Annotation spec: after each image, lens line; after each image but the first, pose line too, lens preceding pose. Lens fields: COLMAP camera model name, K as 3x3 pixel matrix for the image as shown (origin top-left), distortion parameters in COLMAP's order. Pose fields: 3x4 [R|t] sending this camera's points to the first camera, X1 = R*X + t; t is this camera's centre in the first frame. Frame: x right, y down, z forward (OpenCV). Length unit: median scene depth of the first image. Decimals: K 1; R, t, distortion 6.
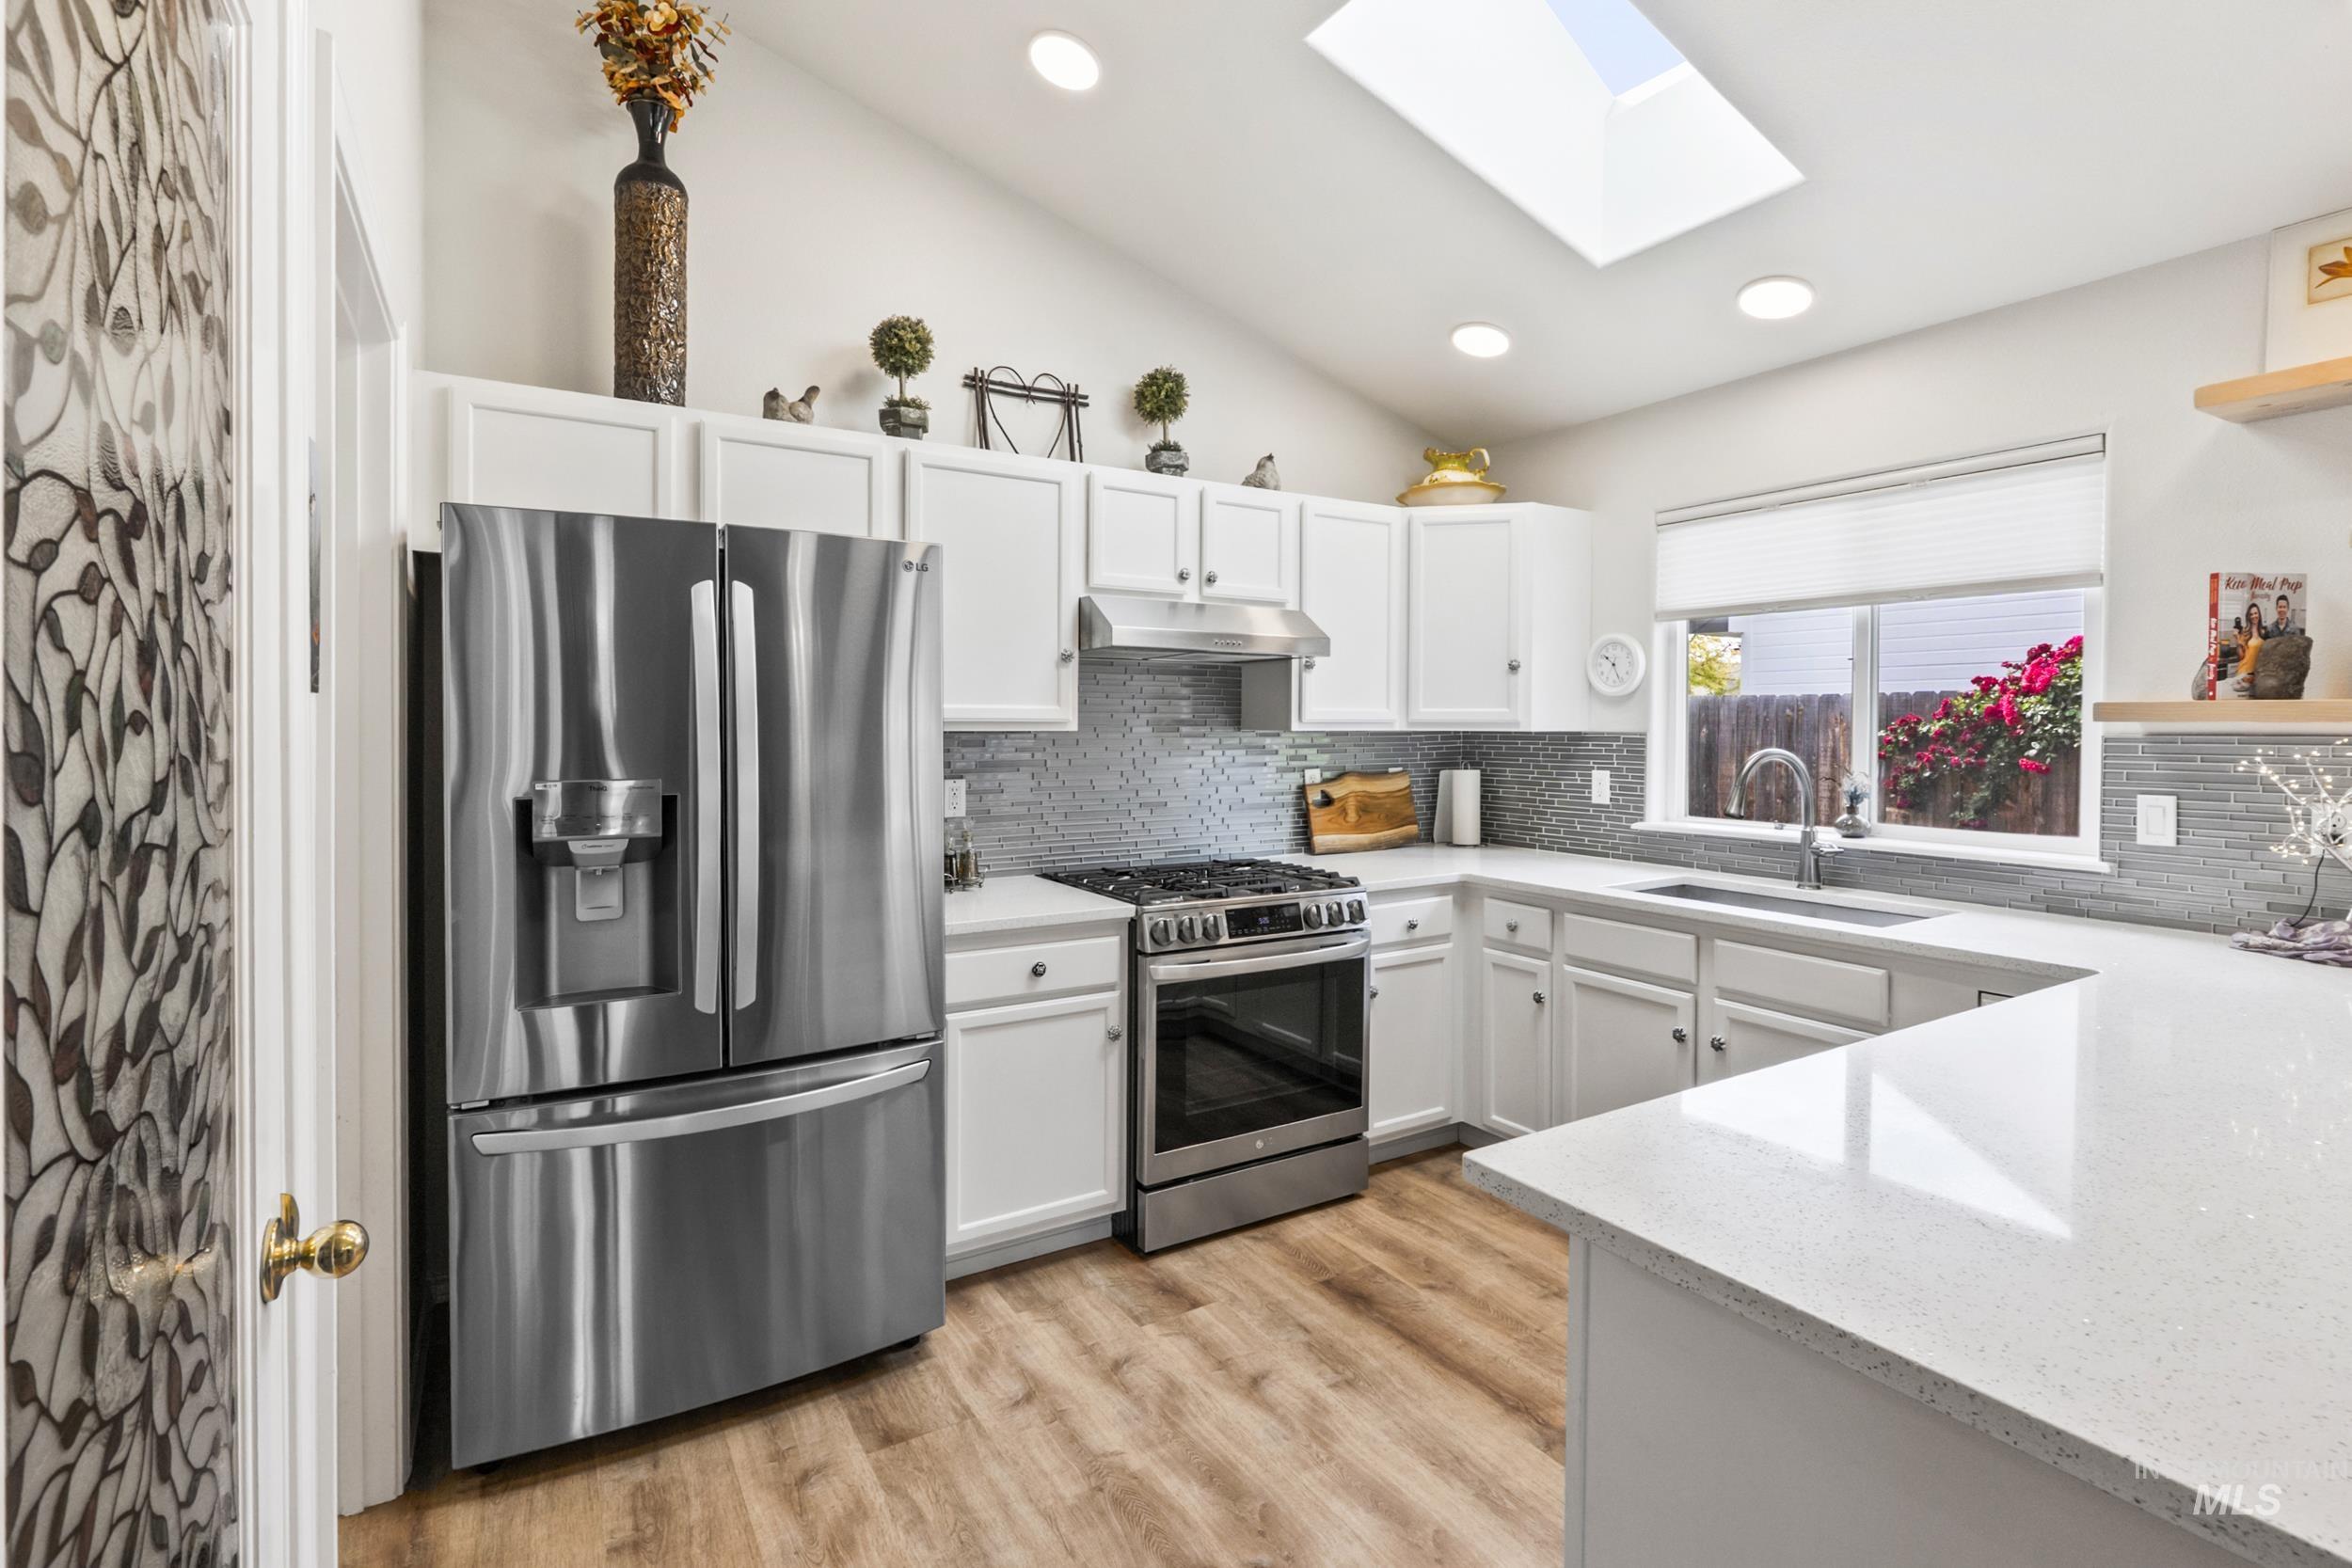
lens RADIAL K [[1091.9, 0, 1178.4], [0, 1091.9, 752.5], [0, 0, 1]] dist [-0.001173, -0.000205]
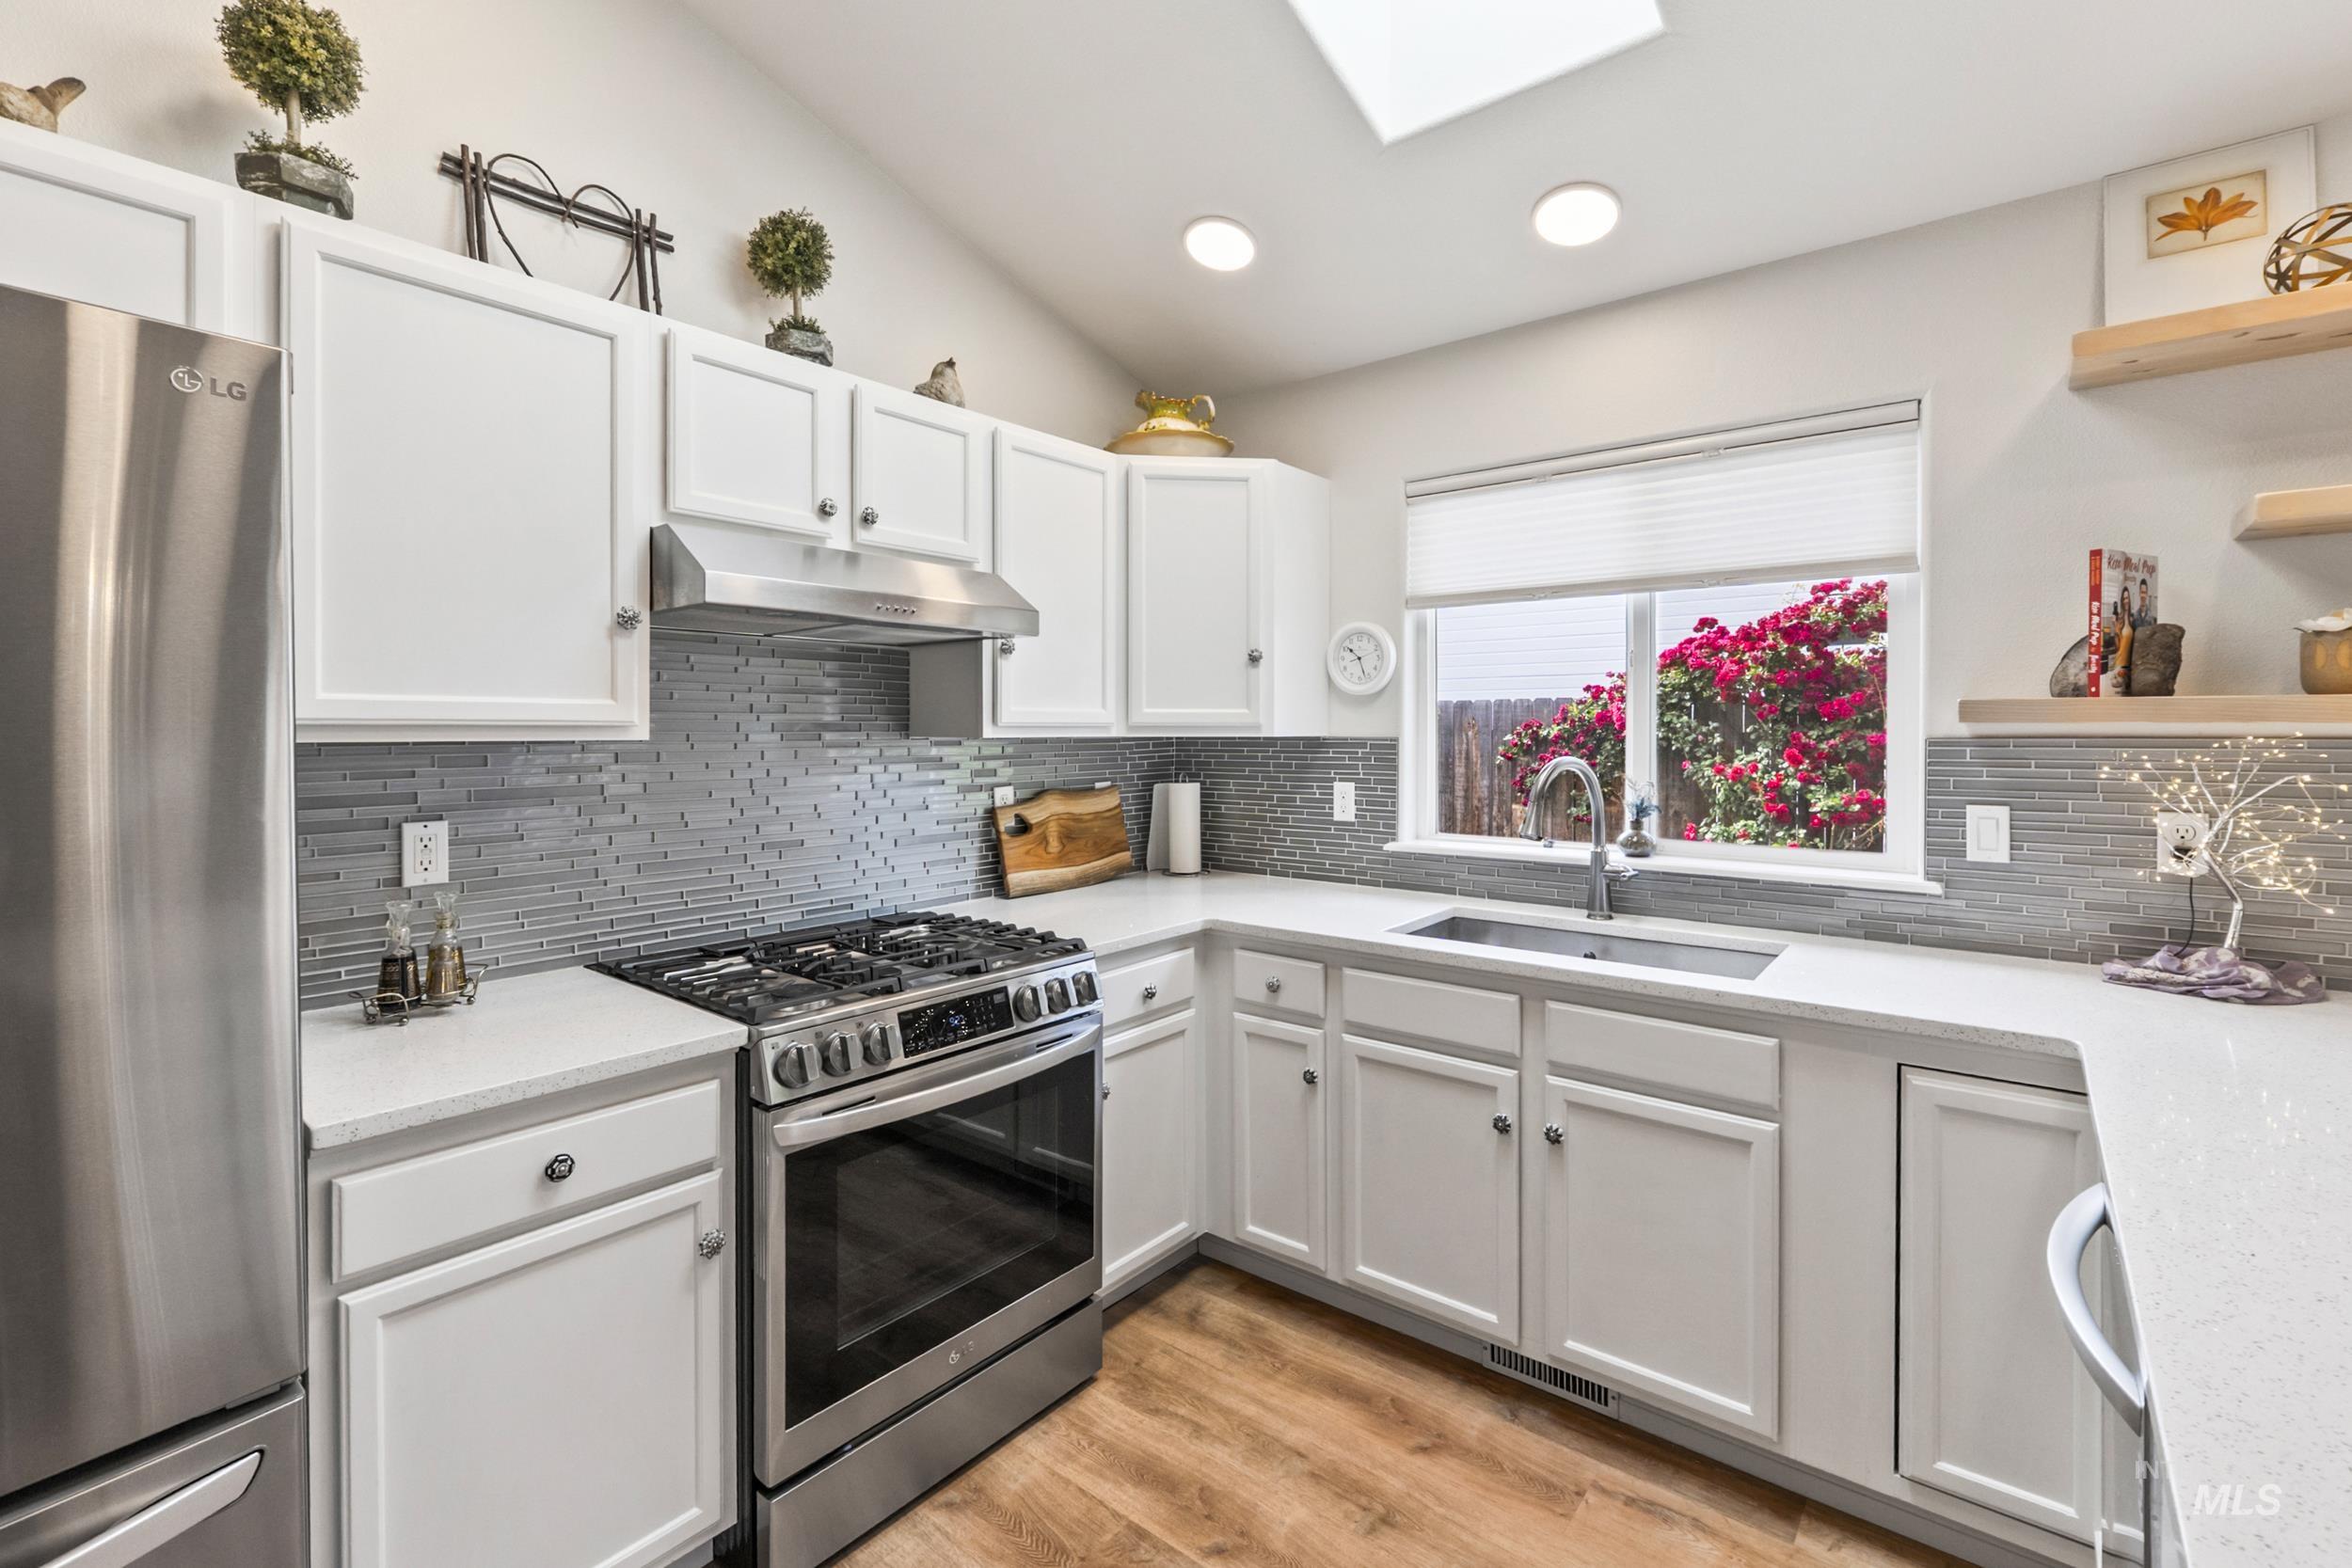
lens RADIAL K [[1013.0, 0, 1176.4], [0, 1013.0, 745.6], [0, 0, 1]] dist [-0.003217, -0.000599]
pose [[0.943329, -0.007851, 0.331767, 0.000060], [0.011468, 0.999894, -0.008947, -0.007693], [-0.331661, 0.012245, 0.943319, 0.344635]]
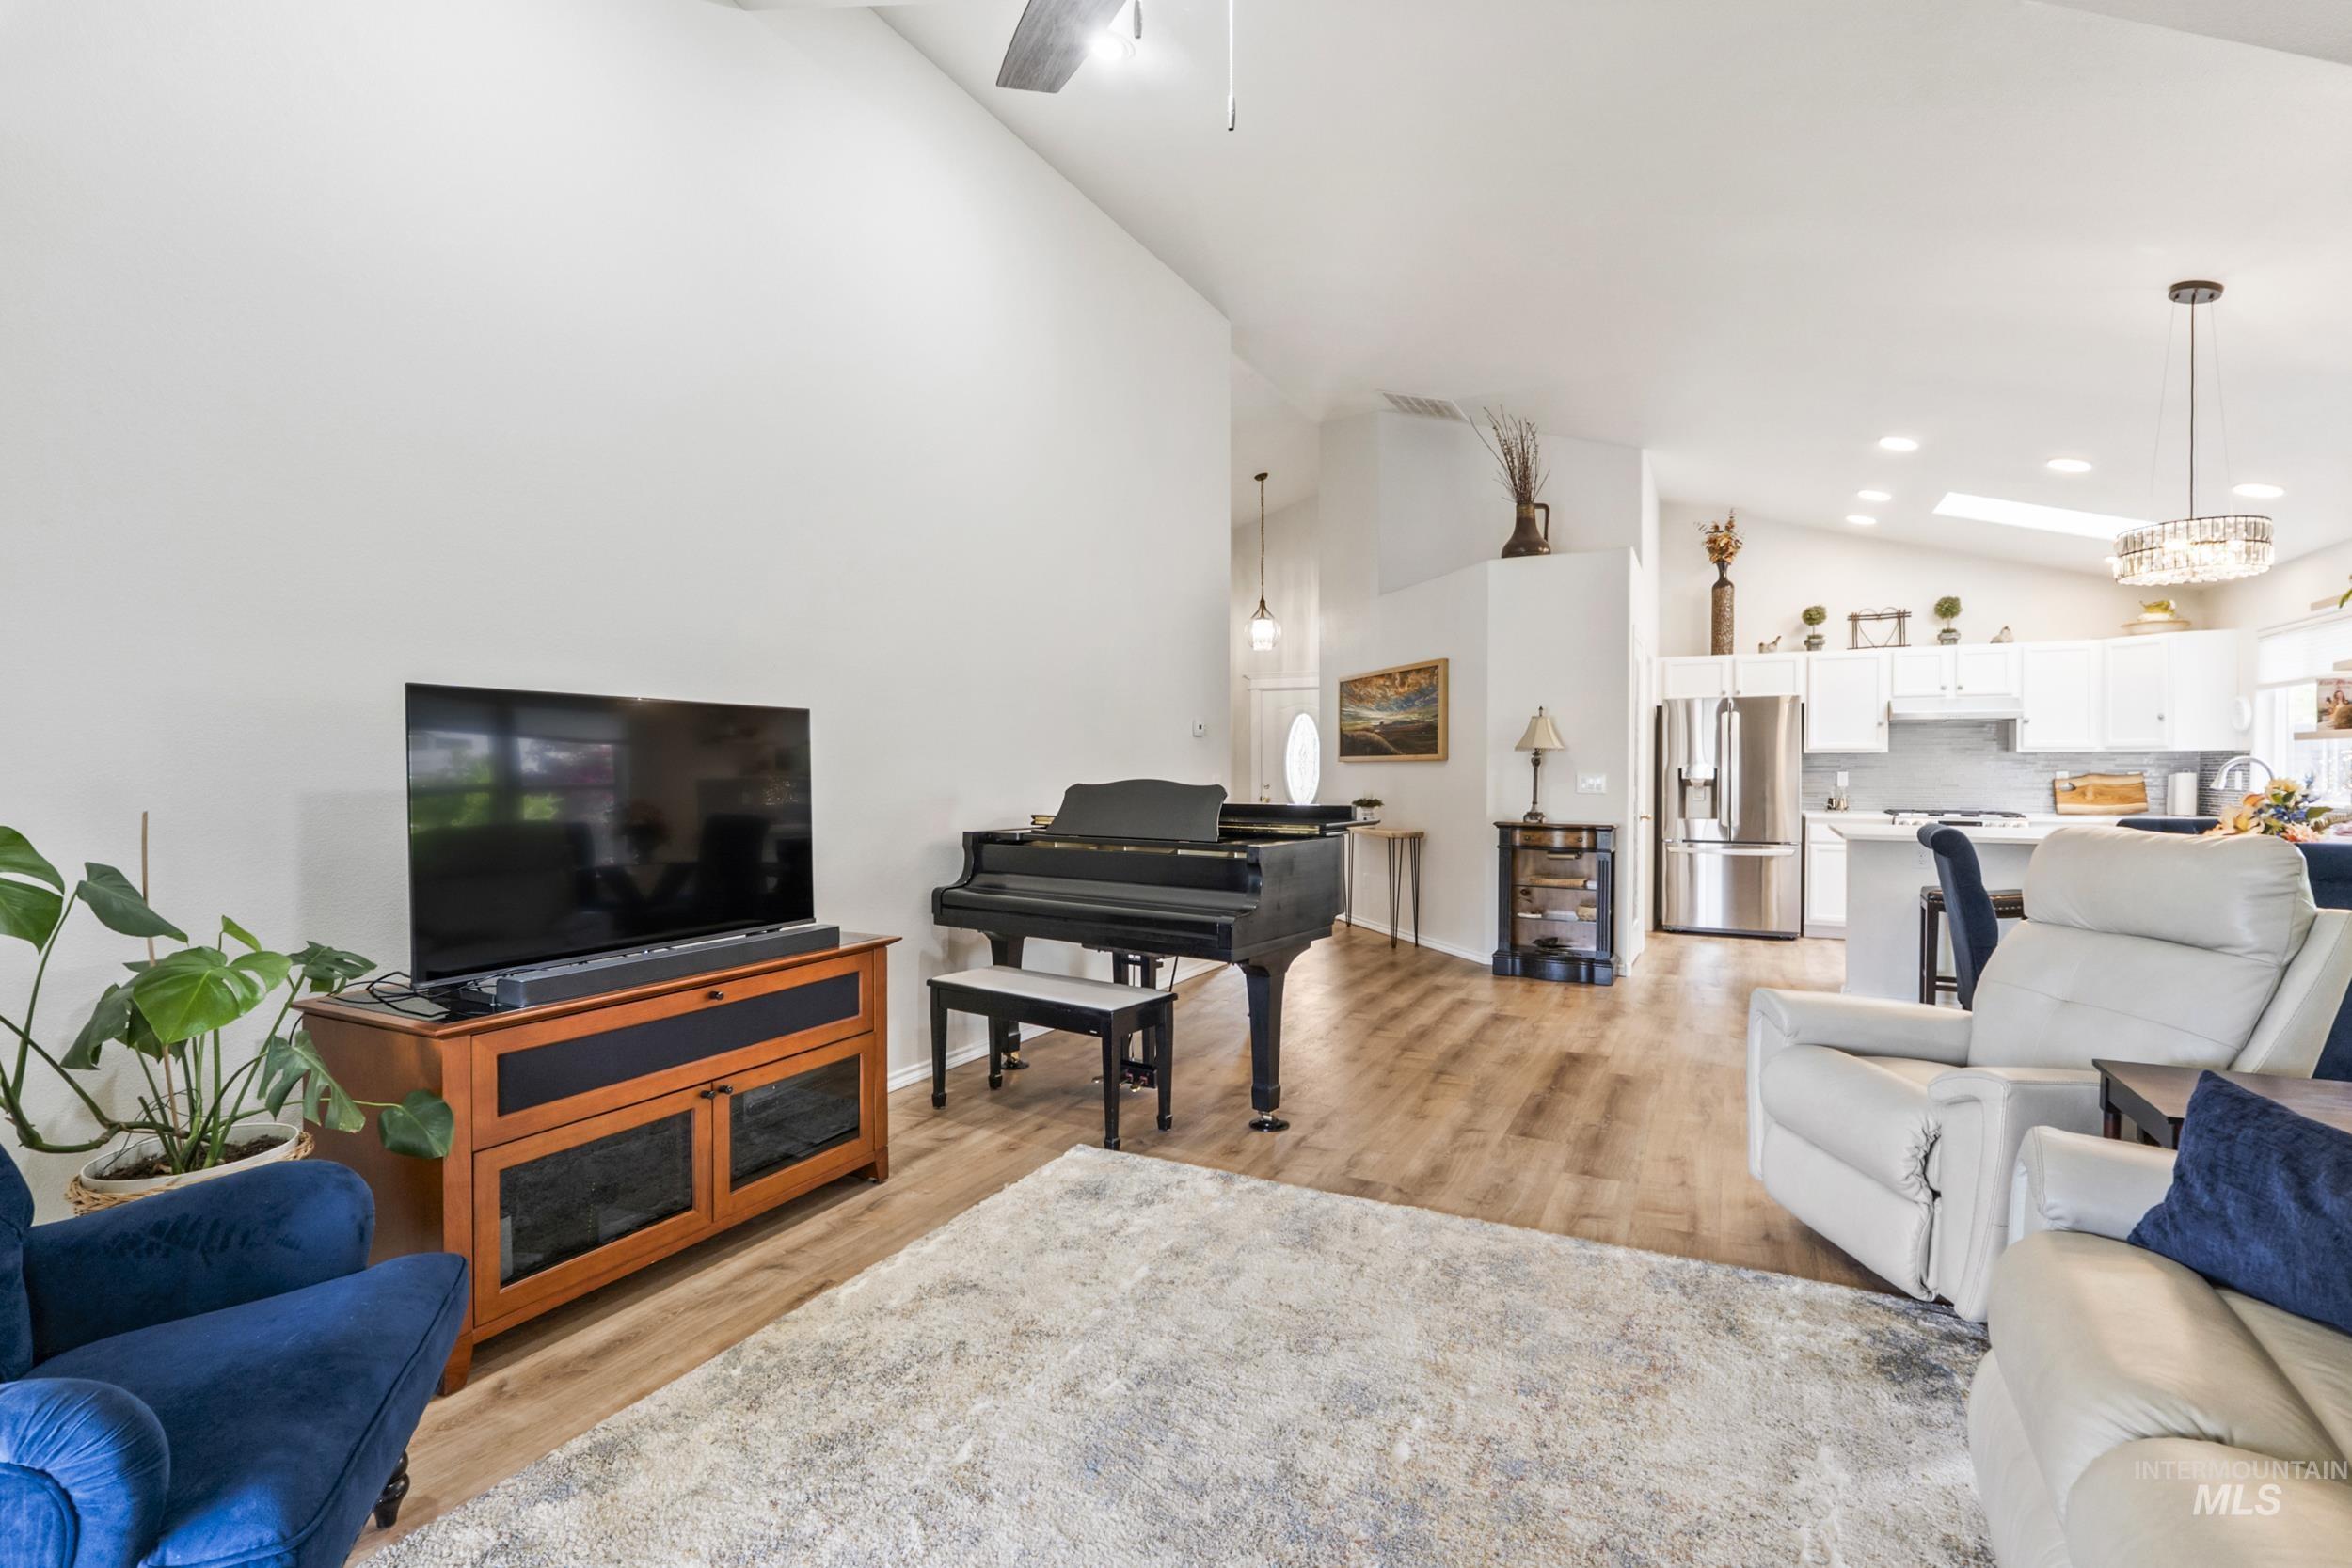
lens RADIAL K [[1091.9, 0, 1178.4], [0, 1091.9, 752.5], [0, 0, 1]] dist [-0.001173, -0.000205]
pose [[0.517959, -0.014301, -0.855286, 1.204427], [-0.019840, 0.999390, -0.028726, 0.084747], [0.855175, 0.031848, 0.517359, -1.703900]]
